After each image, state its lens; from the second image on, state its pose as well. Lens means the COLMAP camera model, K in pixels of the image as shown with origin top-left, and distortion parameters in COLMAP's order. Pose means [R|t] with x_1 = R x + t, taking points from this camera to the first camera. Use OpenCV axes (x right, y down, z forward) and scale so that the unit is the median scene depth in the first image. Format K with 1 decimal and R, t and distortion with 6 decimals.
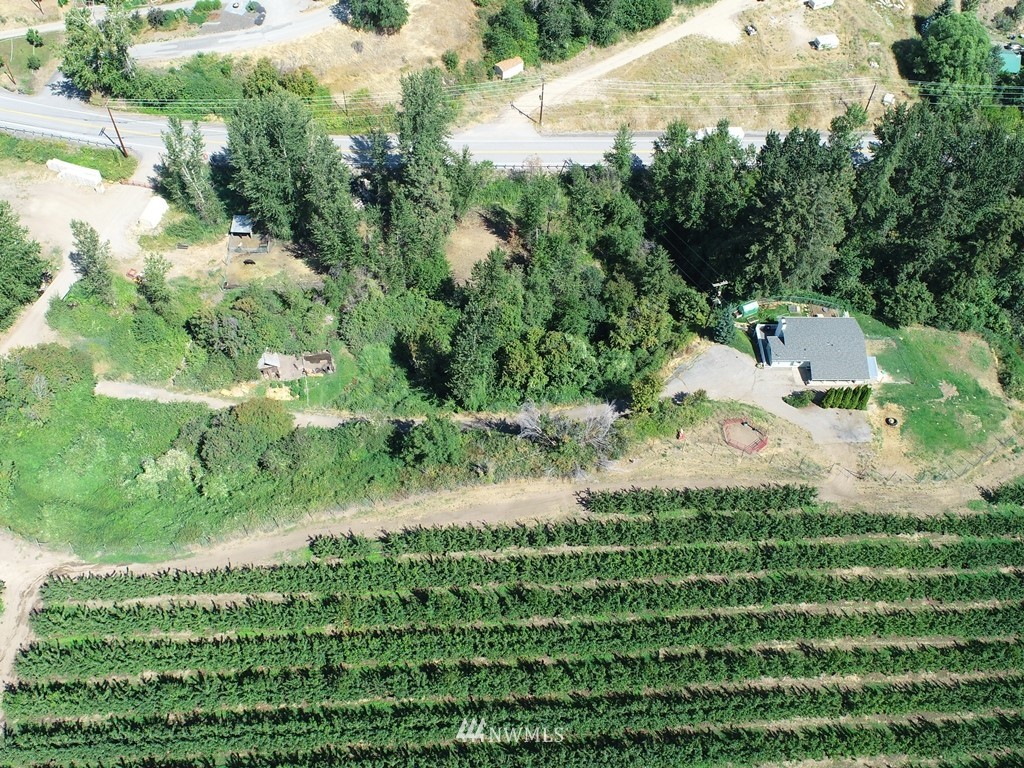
lens RADIAL K [[920.1, 0, 509.6], [0, 920.1, 387.4], [0, 0, 1]] dist [0.002603, -0.008222]
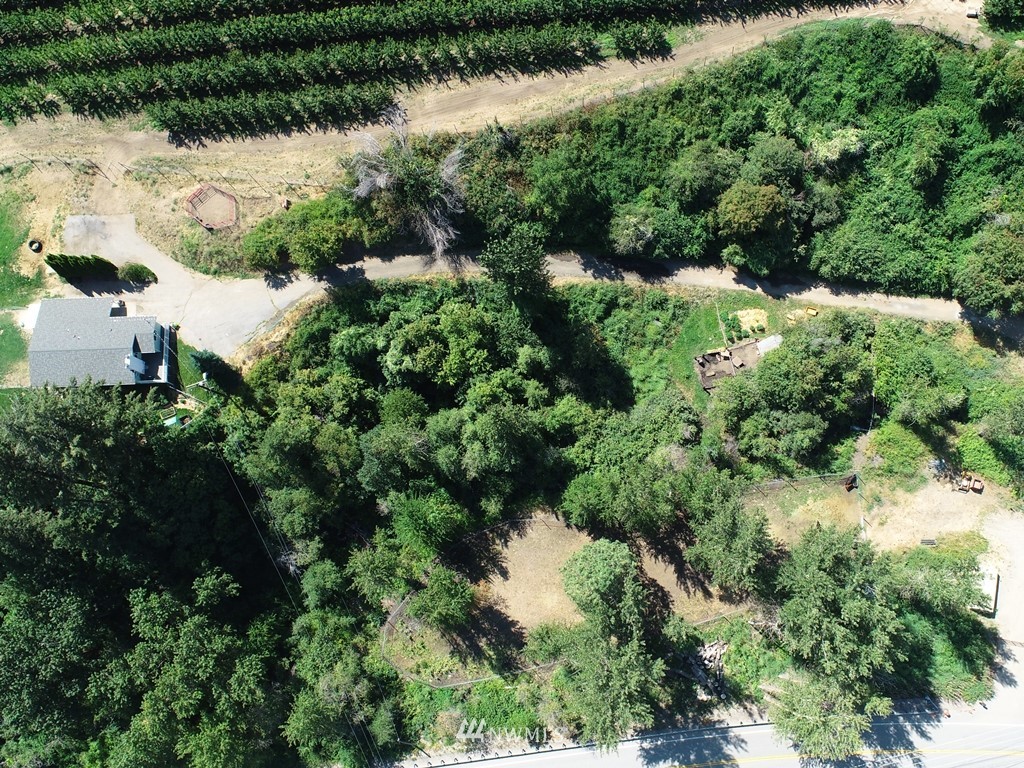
lens RADIAL K [[920.1, 0, 594.3], [0, 920.1, 390.1], [0, 0, 1]] dist [0.002603, -0.008222]
pose [[-0.998077, 0.022442, -0.057785, -0.052847], [-0.056950, -0.700104, 0.711766, -0.673015], [-0.024482, 0.713688, 0.700036, 0.462025]]
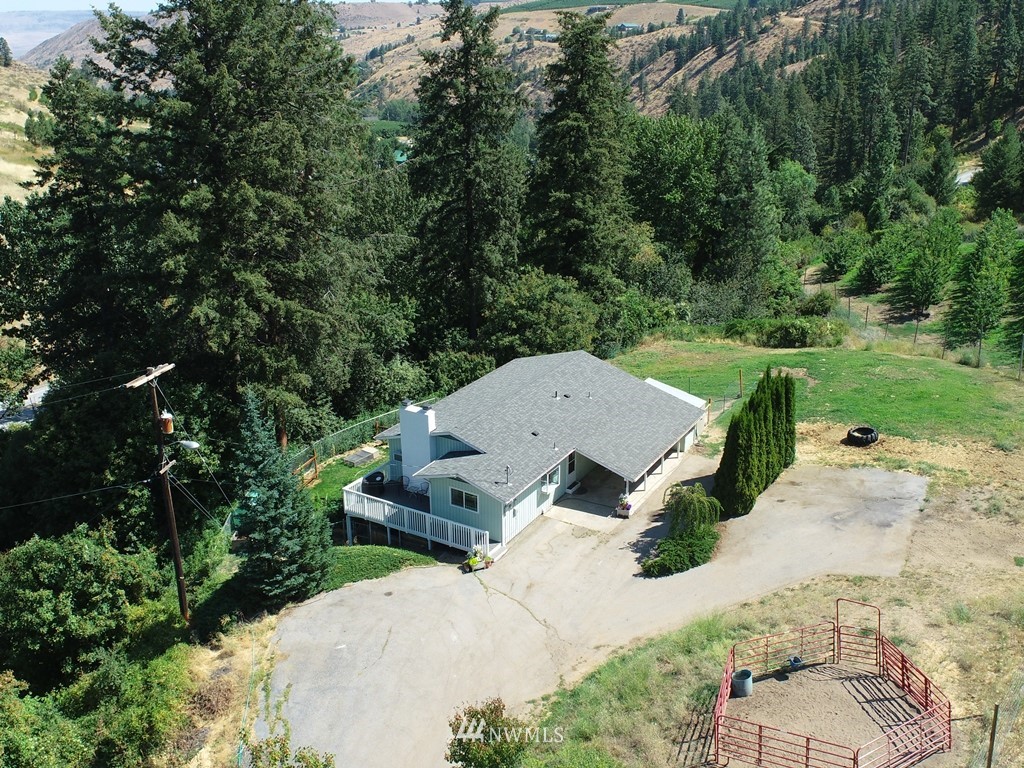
lens RADIAL K [[920.1, 0, 515.1], [0, 920.1, 388.2], [0, 0, 1]] dist [0.002603, -0.008222]
pose [[0.527734, -0.333464, 0.781216, 0.094044], [0.709395, 0.678876, -0.189437, -0.000085], [-0.467178, 0.654163, 0.594824, 0.817448]]
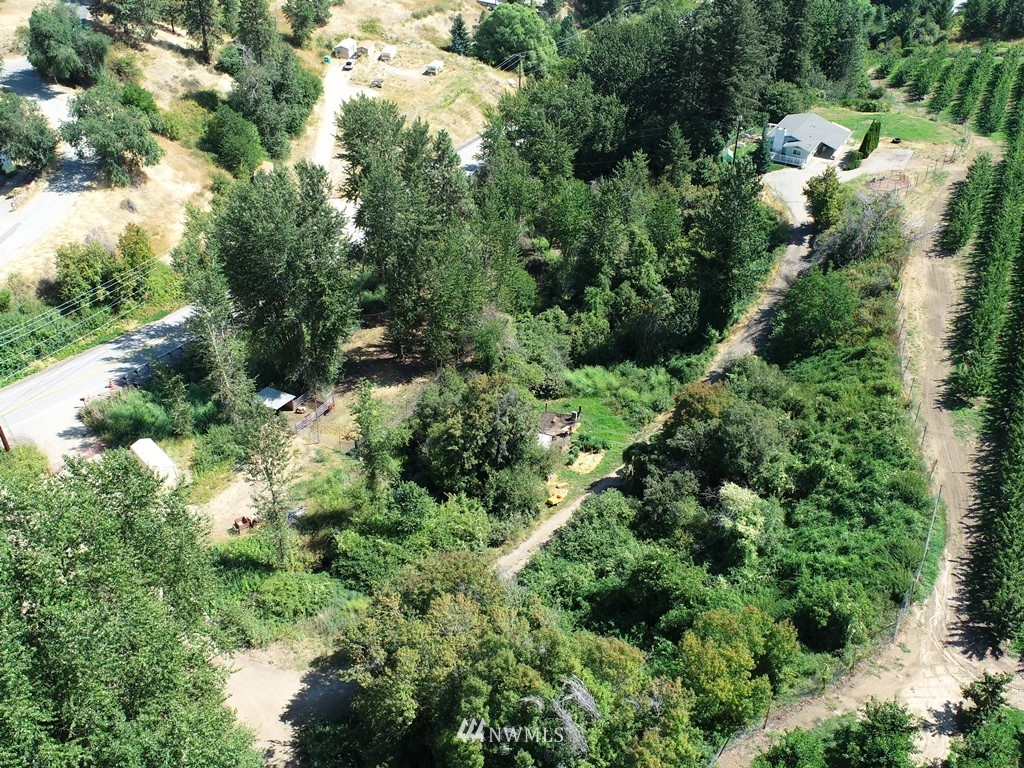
lens RADIAL K [[920.1, 0, 515.1], [0, 920.1, 382.9], [0, 0, 1]] dist [0.002603, -0.008222]
pose [[0.527482, -0.514669, 0.675928, -0.746588], [0.696102, 0.717935, 0.003429, -0.078807], [-0.487037, 0.468706, 0.736960, 0.503074]]
